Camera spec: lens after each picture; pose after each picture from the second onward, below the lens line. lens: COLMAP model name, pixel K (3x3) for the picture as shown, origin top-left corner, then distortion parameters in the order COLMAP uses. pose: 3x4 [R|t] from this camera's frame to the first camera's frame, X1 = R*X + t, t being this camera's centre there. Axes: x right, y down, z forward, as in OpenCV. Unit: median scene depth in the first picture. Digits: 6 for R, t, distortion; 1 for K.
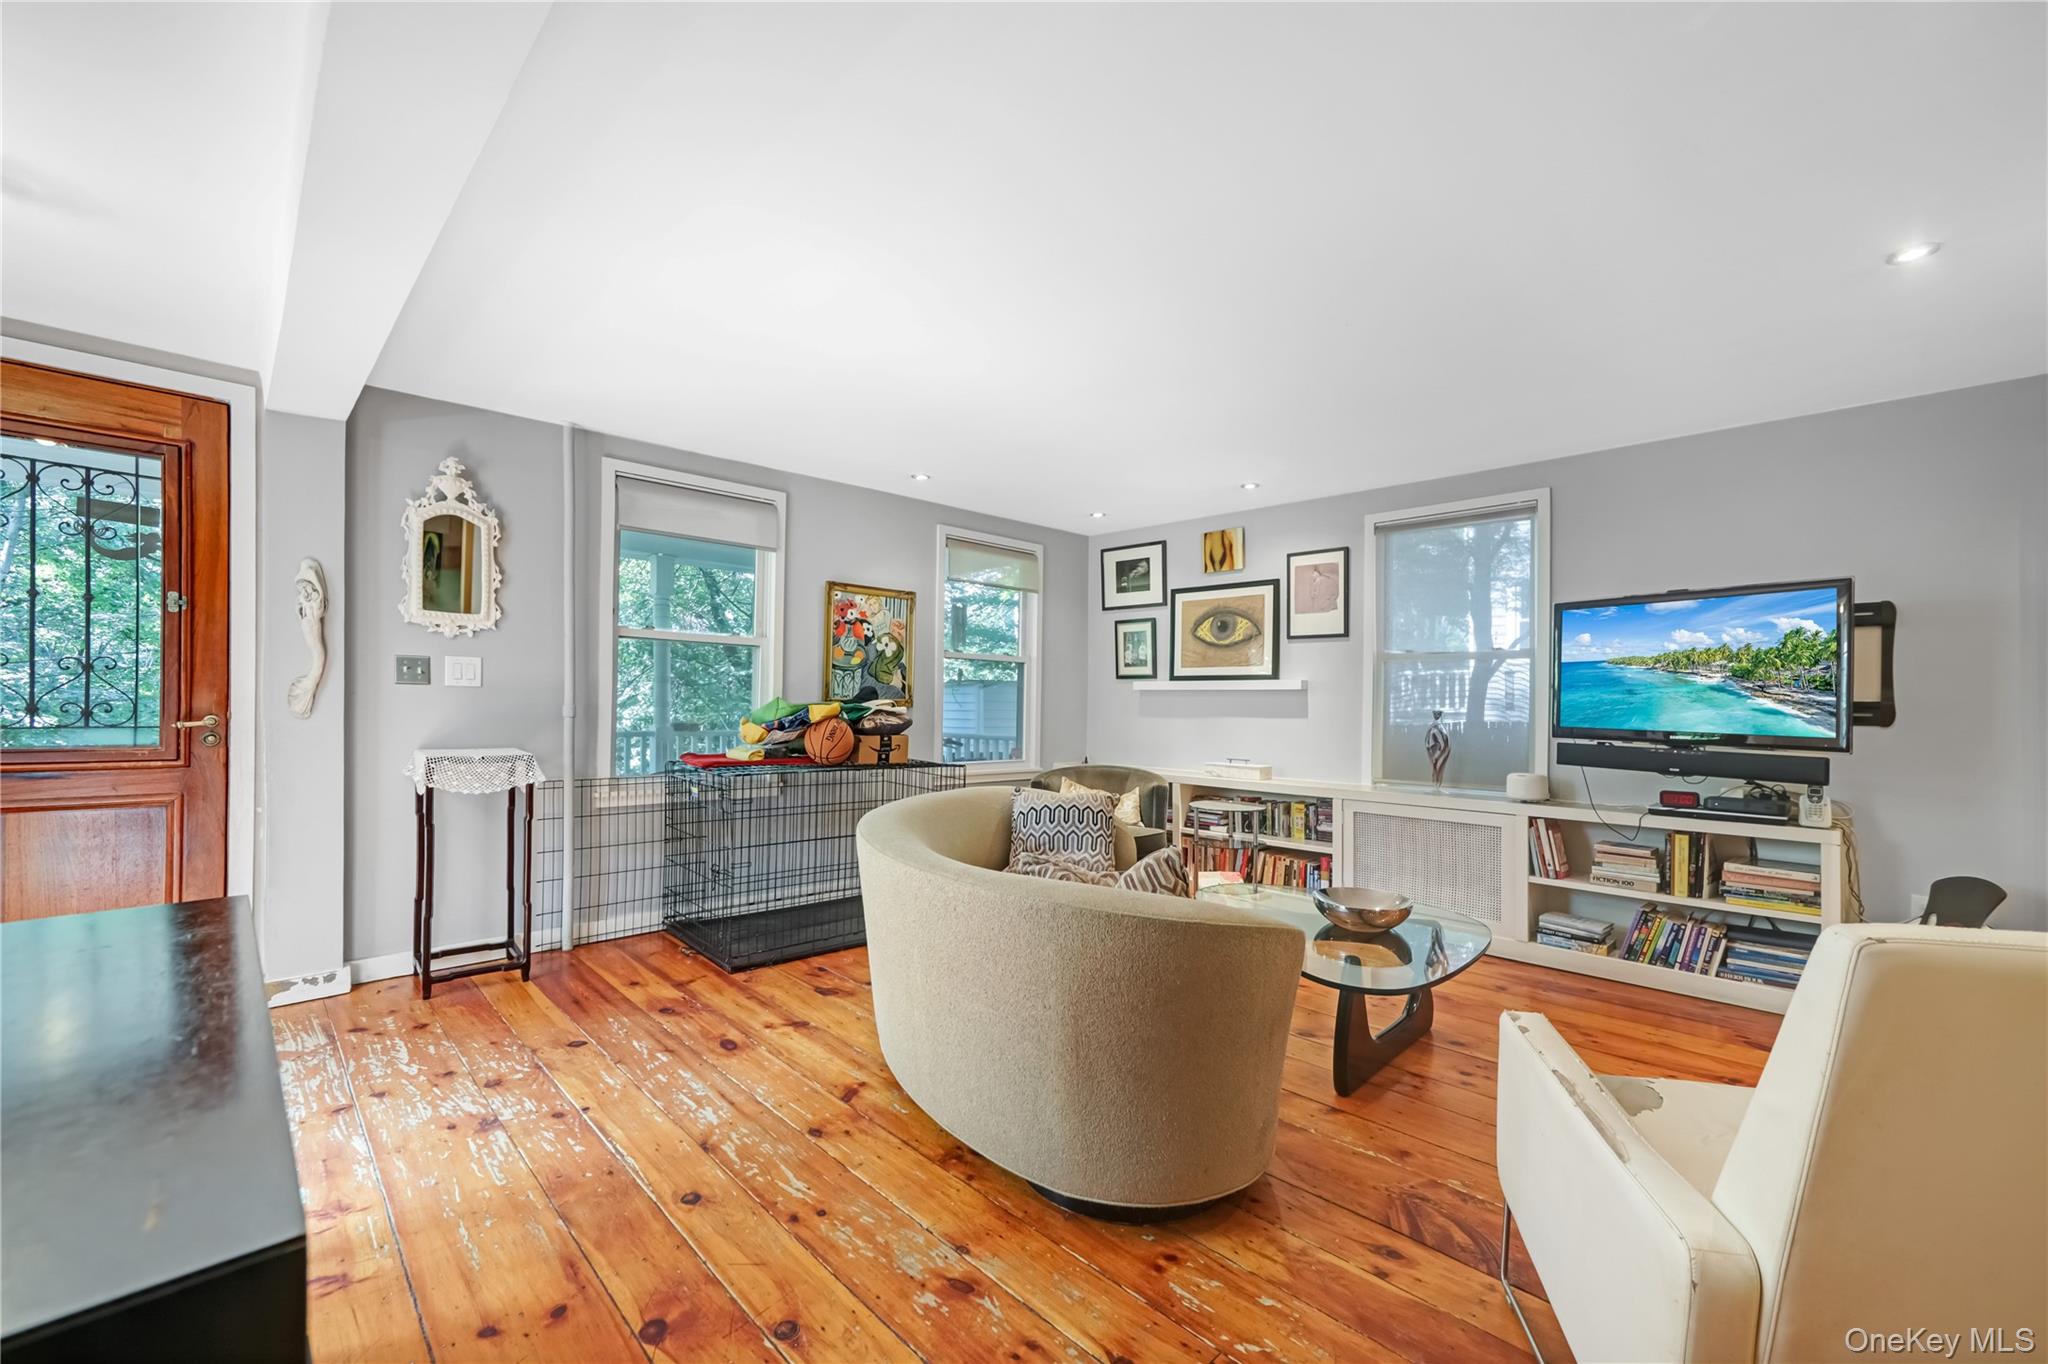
lens RADIAL K [[840.7, 0, 1026.8], [0, 840.7, 674.5], [0, 0, 1]] dist [-0.009550, -0.000388]
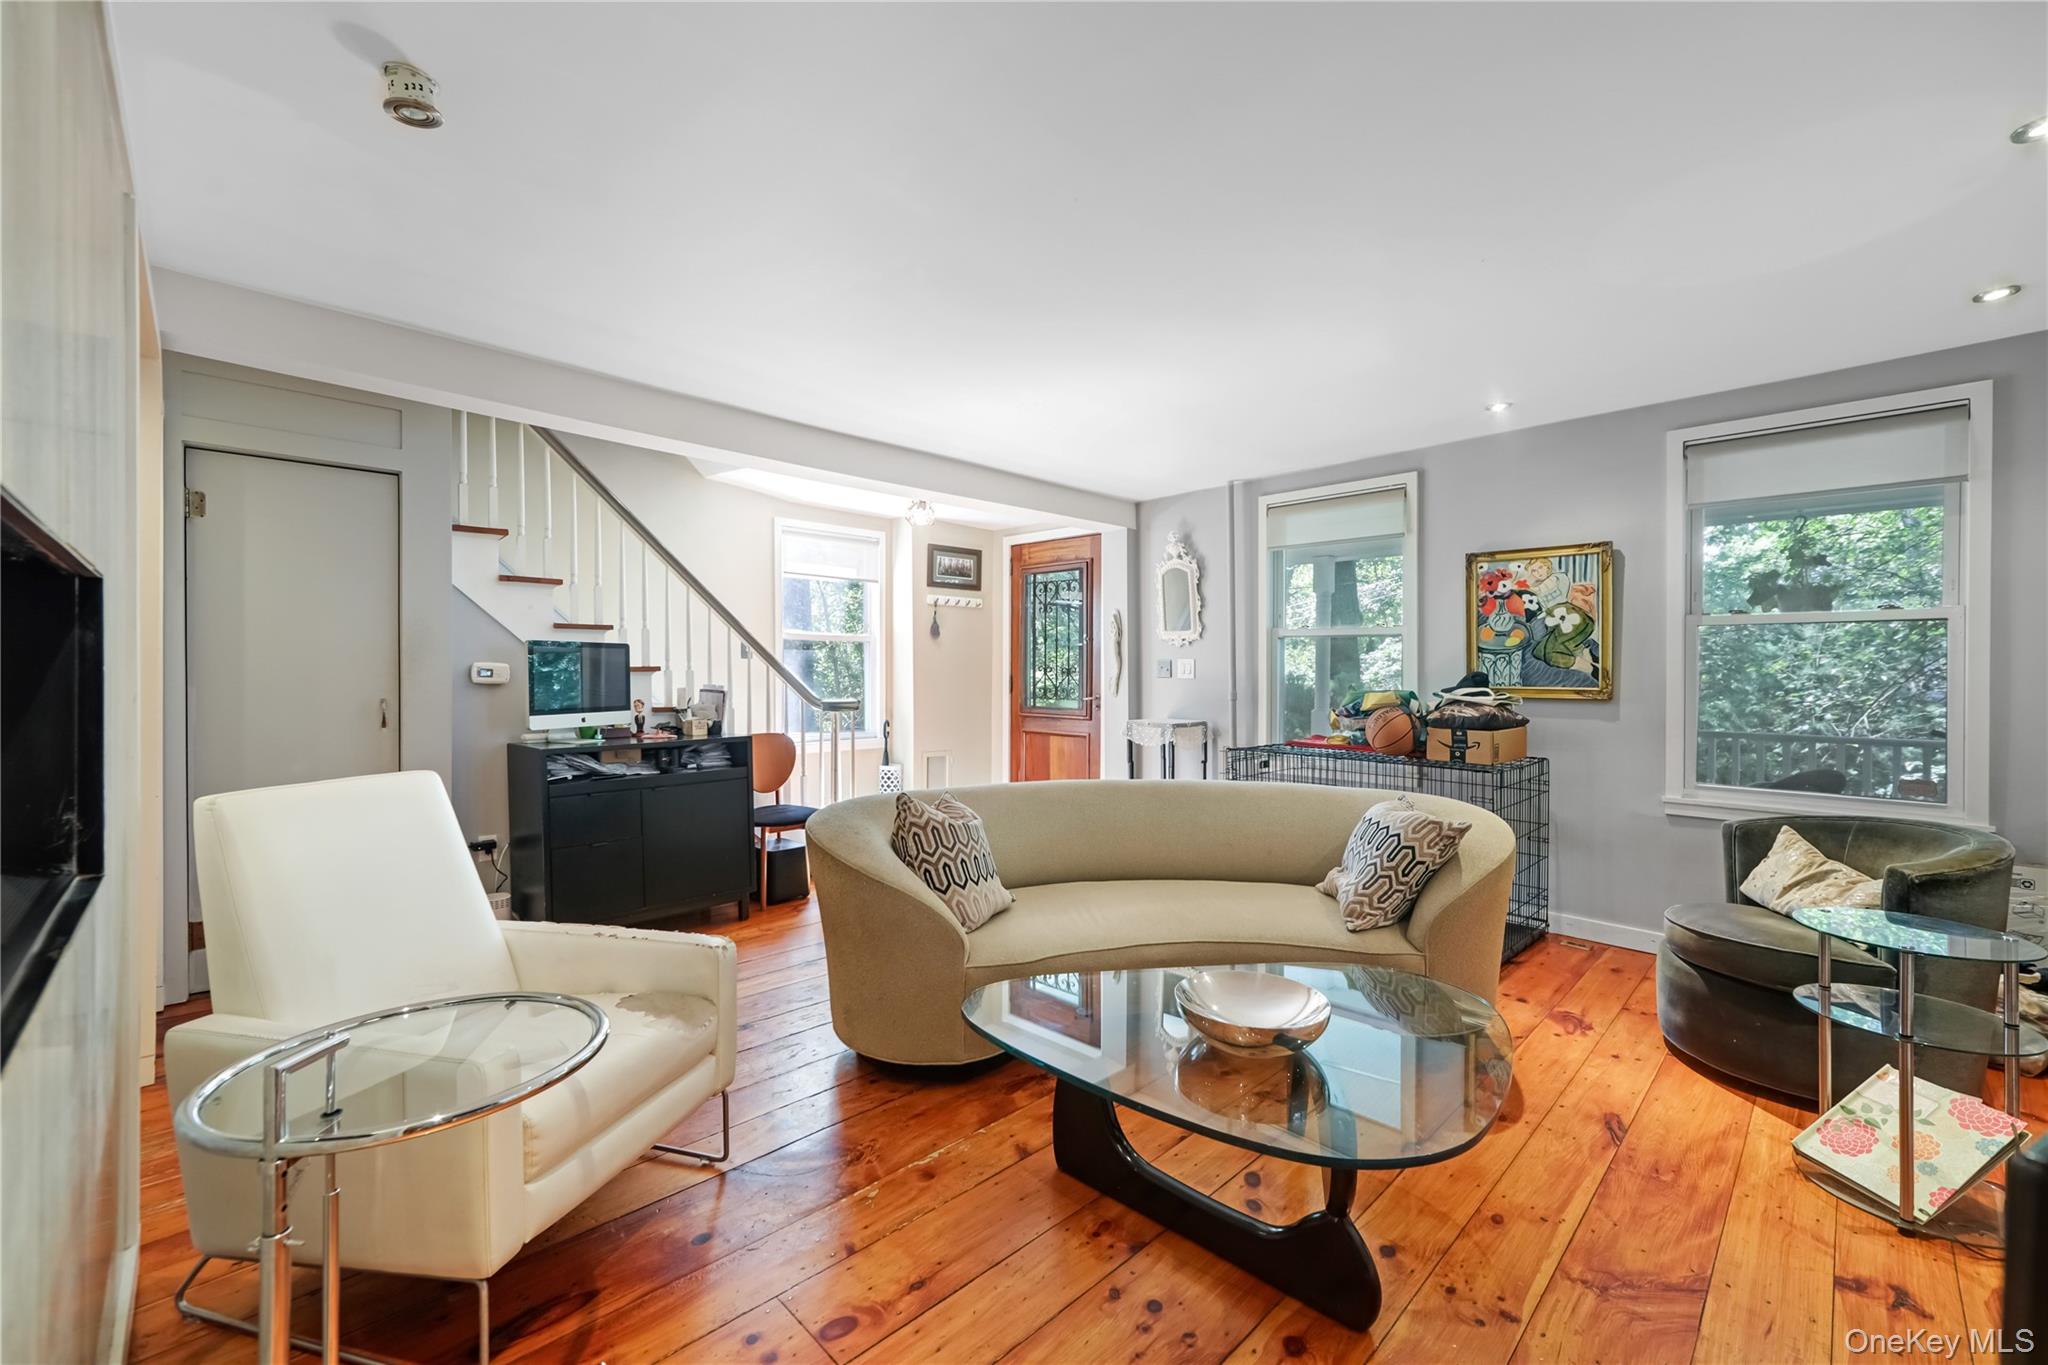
lens RADIAL K [[800.7, 0, 977.0], [0, 800.7, 691.7], [0, 0, 1]] dist [-0.015135, -0.000128]
pose [[-0.028003, 0.003987, -0.999600, 0.790603], [0.021169, 0.999770, 0.003394, 0.025618], [0.999384, -0.021066, -0.028081, 0.652211]]
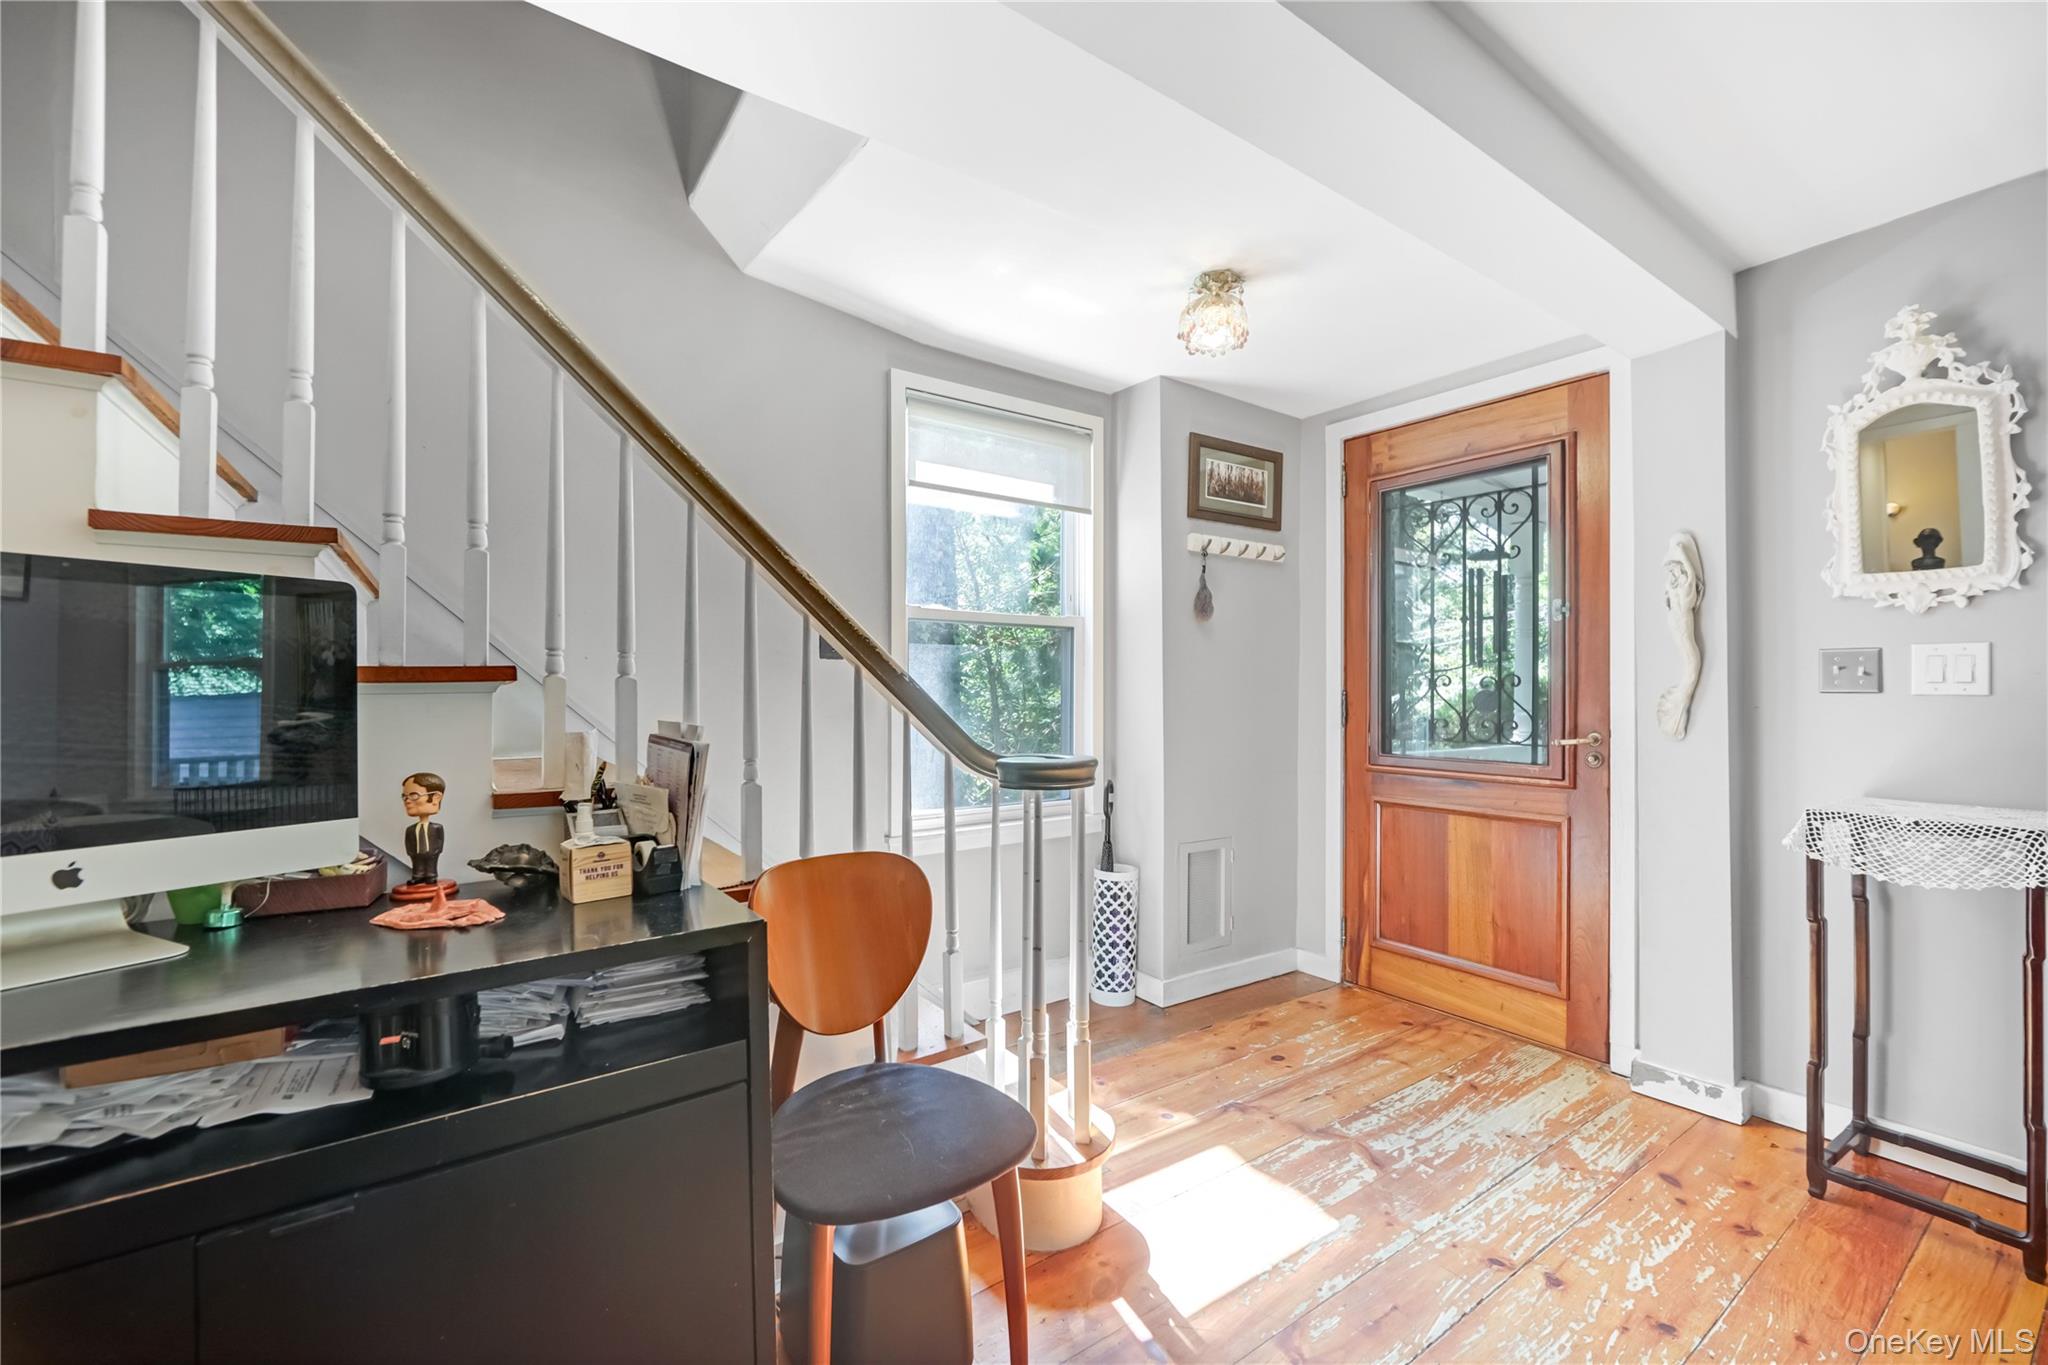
lens RADIAL K [[830.6, 0, 1024.7], [0, 830.6, 713.5], [0, 0, 1]] dist [-0.000358, -0.000135]
pose [[-0.145279, 0.005387, -0.989376, -0.016605], [0.024150, 0.999707, 0.001897, 0.010209], [0.989096, -0.023618, -0.145367, 0.449680]]
